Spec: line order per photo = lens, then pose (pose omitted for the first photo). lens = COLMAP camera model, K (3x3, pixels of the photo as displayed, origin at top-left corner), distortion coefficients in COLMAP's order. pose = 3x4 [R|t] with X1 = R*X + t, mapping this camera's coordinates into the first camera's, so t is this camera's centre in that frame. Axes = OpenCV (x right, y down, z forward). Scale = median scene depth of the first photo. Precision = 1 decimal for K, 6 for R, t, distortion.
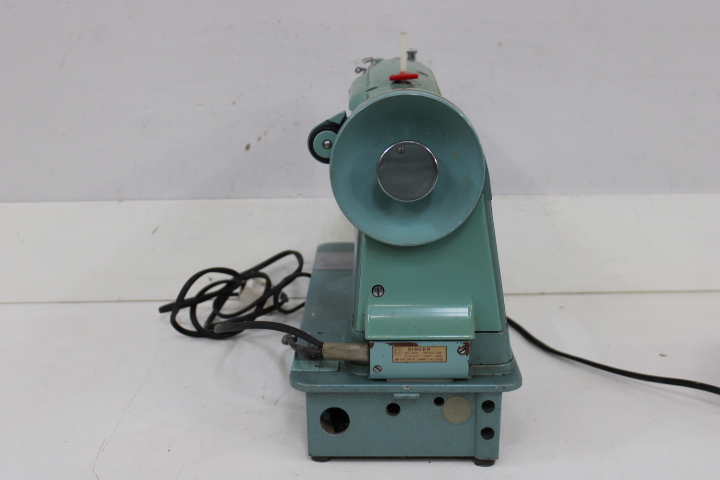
lens RADIAL K [[1030.2, 0, 360.0], [0, 1030.2, 240.0], [0, 0, 1]] dist [-0.043639, -0.015253]
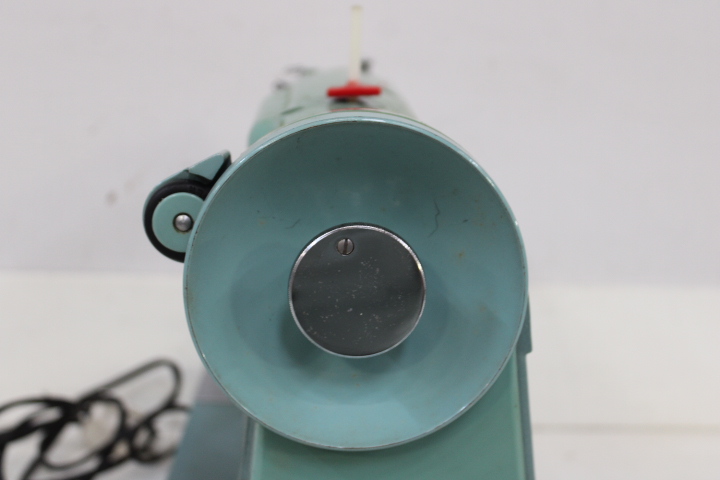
lens RADIAL K [[1030.2, 0, 360.0], [0, 1030.2, 240.0], [0, 0, 1]] dist [-0.043639, -0.015253]
pose [[0.997314, 0.041062, 0.060657, 0.014275], [-0.038706, 0.998469, -0.039518, -0.052581], [-0.062187, 0.037064, 0.997376, 0.407358]]
